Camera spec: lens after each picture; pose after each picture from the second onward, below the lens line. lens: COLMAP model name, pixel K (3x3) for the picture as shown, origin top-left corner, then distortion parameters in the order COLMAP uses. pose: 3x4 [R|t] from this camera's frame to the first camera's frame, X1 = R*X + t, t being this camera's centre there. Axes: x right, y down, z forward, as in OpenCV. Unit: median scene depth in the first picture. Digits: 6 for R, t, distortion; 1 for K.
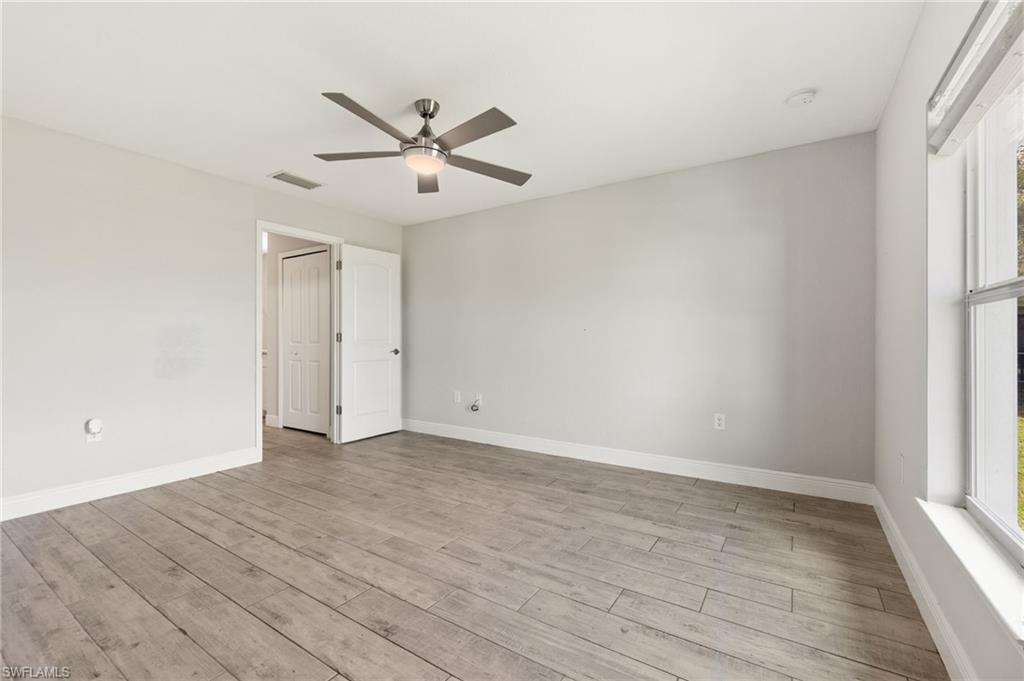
lens RADIAL K [[448.5, 0, 510.6], [0, 448.5, 339.3], [0, 0, 1]] dist [-0.000257, -0.000013]
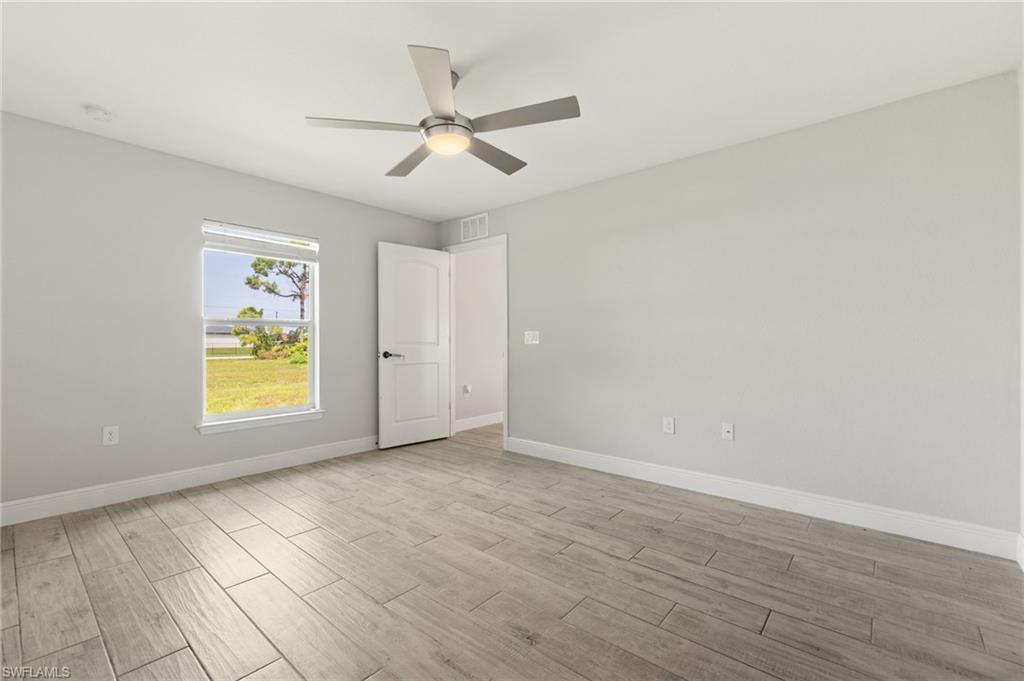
lens RADIAL K [[448.5, 0, 509.2], [0, 448.5, 342.9], [0, 0, 1]] dist [-0.000257, -0.000013]
pose [[-0.992261, -0.001842, 0.124158, -0.488165], [-0.000996, 0.999976, 0.006870, -0.001819], [-0.124168, 0.006693, -0.992239, 2.170453]]
